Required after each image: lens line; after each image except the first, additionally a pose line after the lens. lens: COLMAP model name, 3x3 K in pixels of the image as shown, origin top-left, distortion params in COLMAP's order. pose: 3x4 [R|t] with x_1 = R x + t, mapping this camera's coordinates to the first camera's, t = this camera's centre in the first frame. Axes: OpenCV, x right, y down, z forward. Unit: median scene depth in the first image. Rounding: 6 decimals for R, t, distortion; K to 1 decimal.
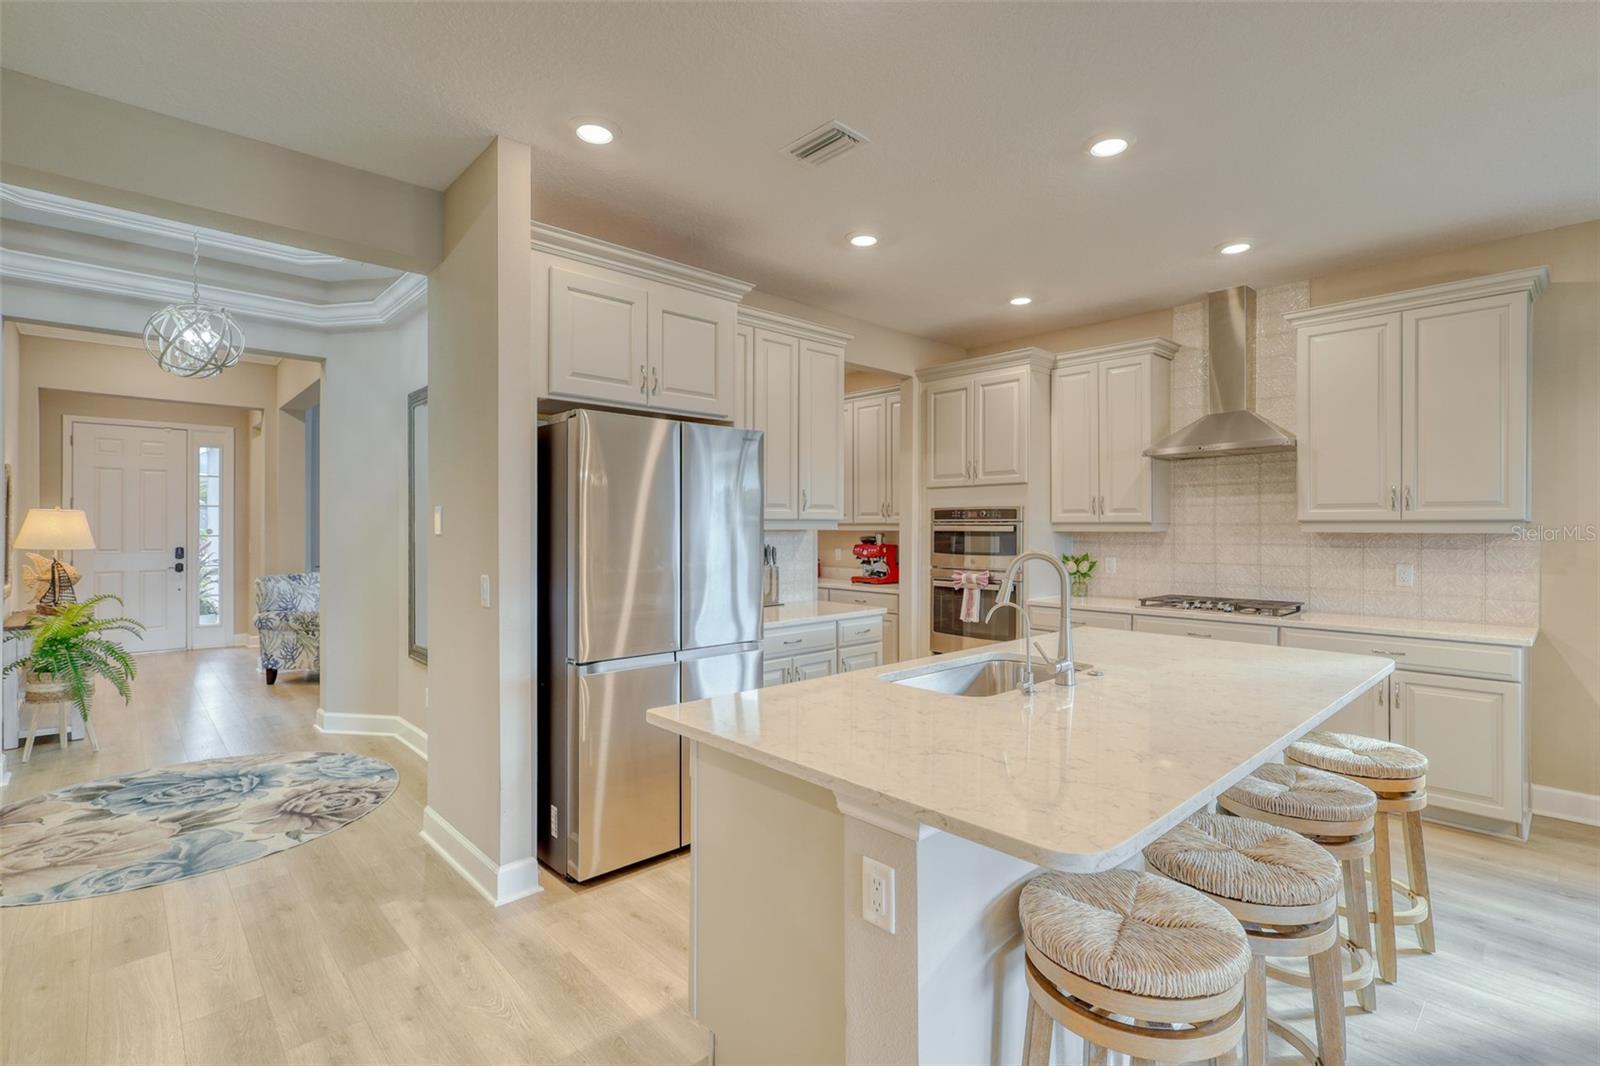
lens RADIAL K [[744.4, 0, 793.5], [0, 744.4, 529.0], [0, 0, 1]] dist [-0.001405, 0.000430]
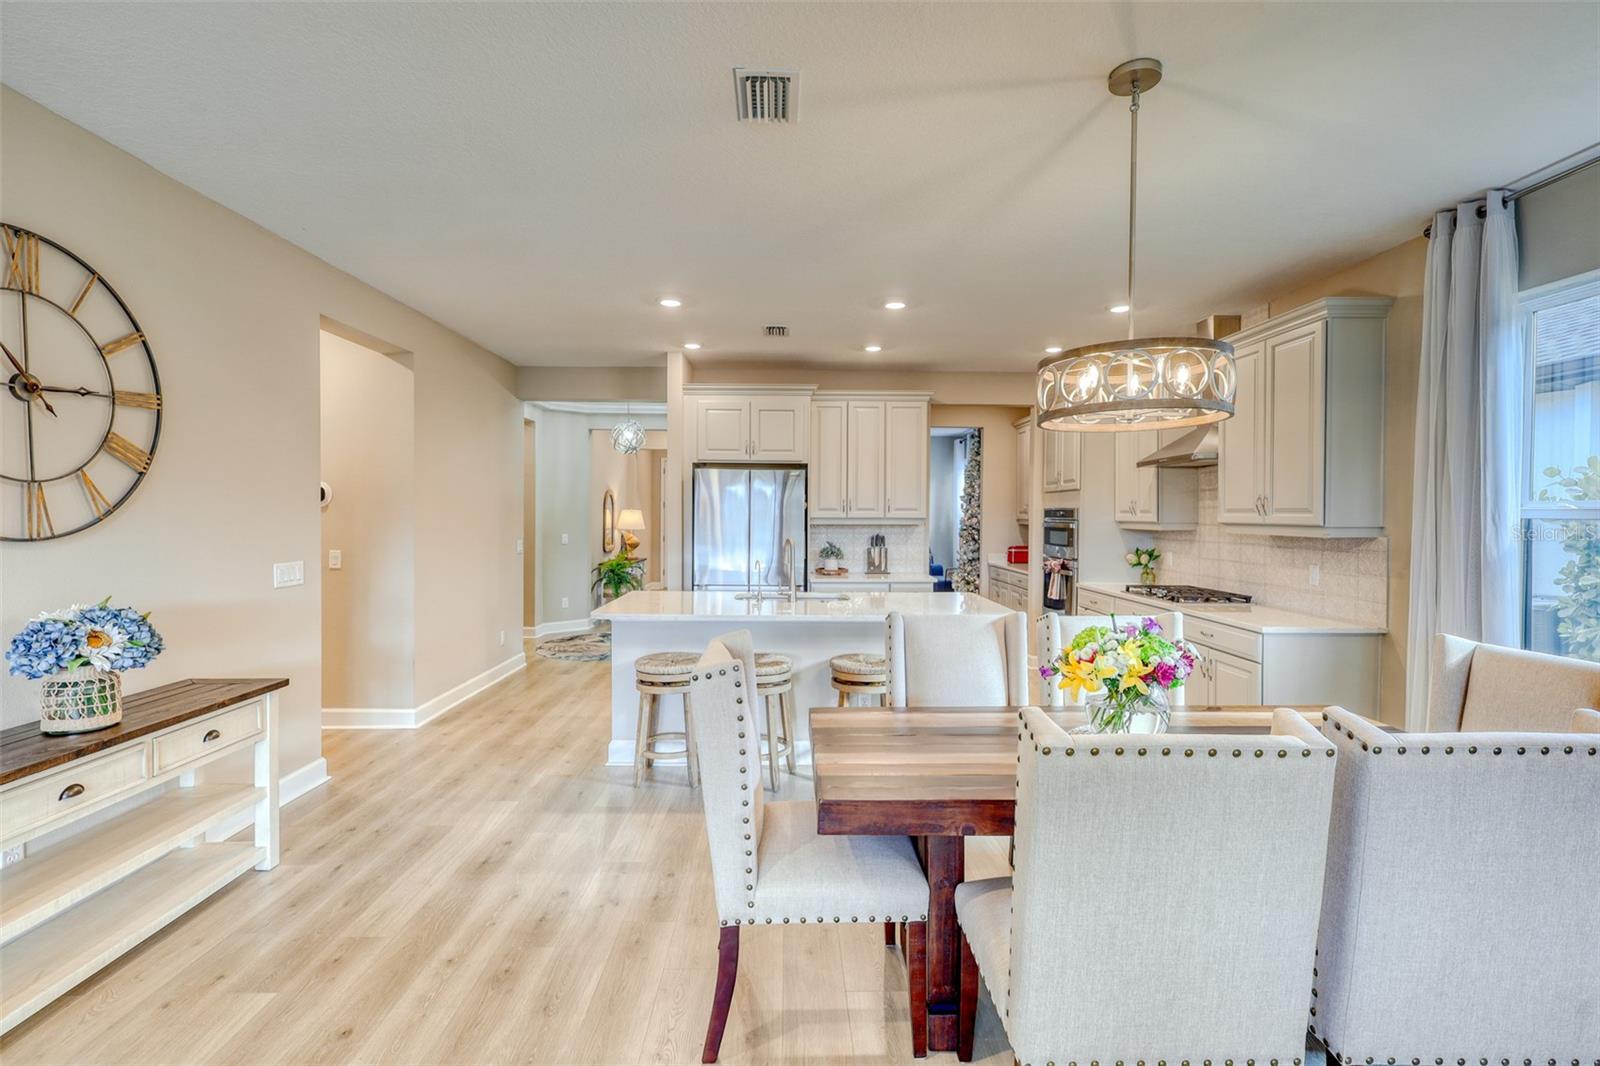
lens RADIAL K [[744.4, 0, 793.6], [0, 744.4, 521.9], [0, 0, 1]] dist [-0.001405, 0.000430]
pose [[0.746047, 0.009871, -0.665820, 0.770460], [-0.004185, 0.999940, 0.010135, -0.017571], [0.665880, -0.004774, 0.746044, -0.239975]]
